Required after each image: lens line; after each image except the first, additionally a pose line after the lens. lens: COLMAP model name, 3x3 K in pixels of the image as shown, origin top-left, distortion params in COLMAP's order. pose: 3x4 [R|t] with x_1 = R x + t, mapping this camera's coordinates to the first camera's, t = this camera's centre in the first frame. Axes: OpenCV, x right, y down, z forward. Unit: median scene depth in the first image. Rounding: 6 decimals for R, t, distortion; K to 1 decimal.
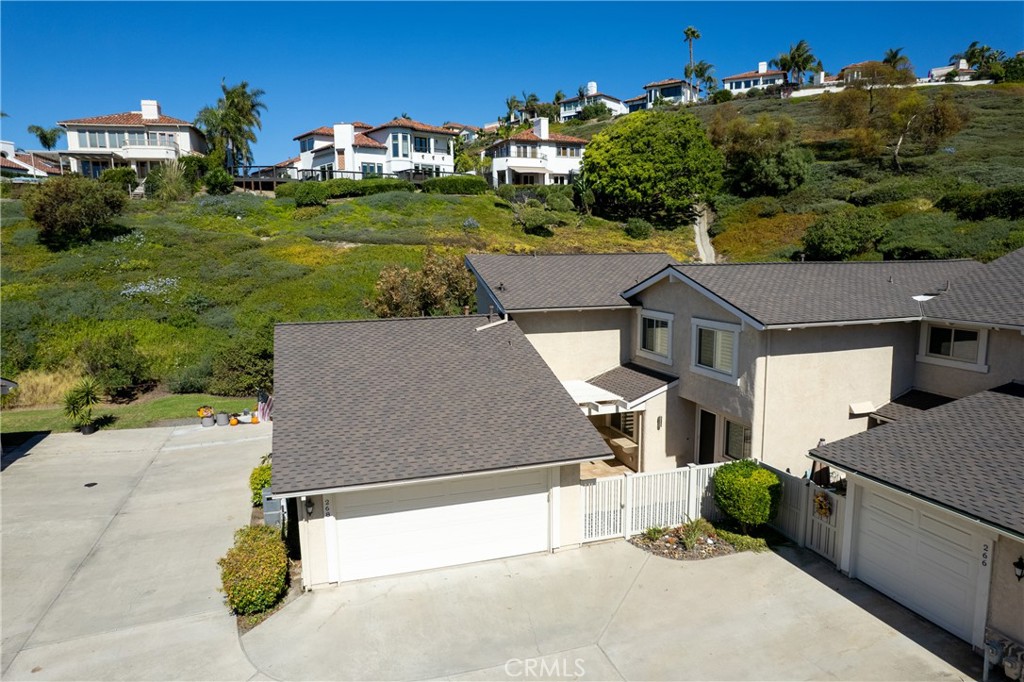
lens RADIAL K [[659.5, 0, 512.0], [0, 659.5, 341.0], [0, 0, 1]] dist [-0.082694, 0.076485]
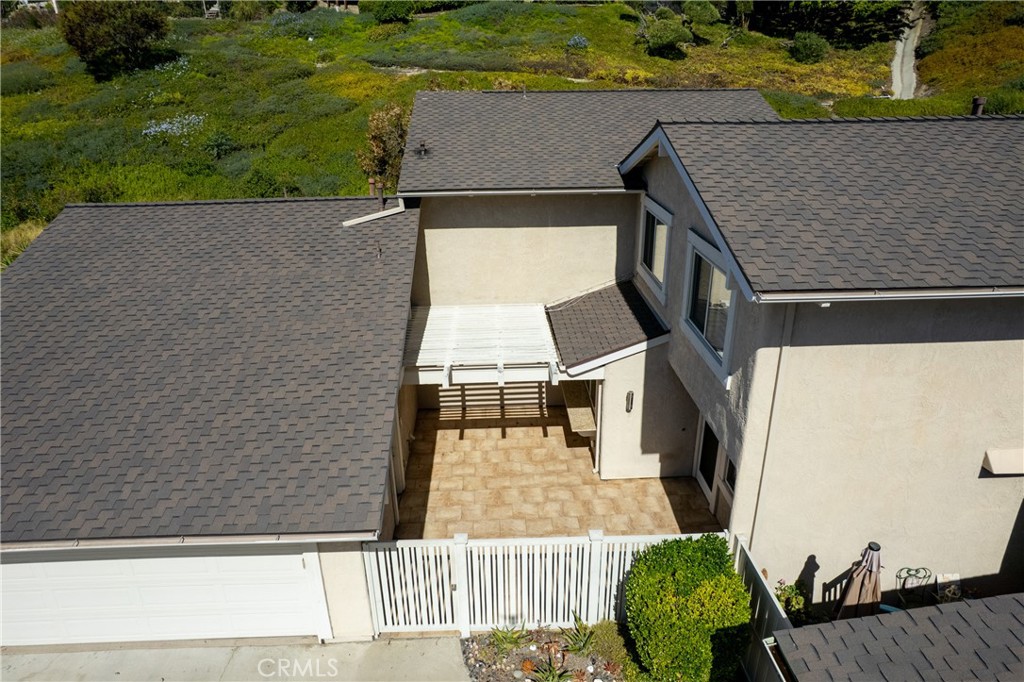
lens RADIAL K [[659.5, 0, 512.0], [0, 659.5, 341.0], [0, 0, 1]] dist [-0.082694, 0.076485]
pose [[0.960060, 0.102897, -0.260185, 0.110751], [-0.034481, 0.966343, 0.254935, -0.030208], [0.277660, -0.235782, 0.931296, 0.178344]]
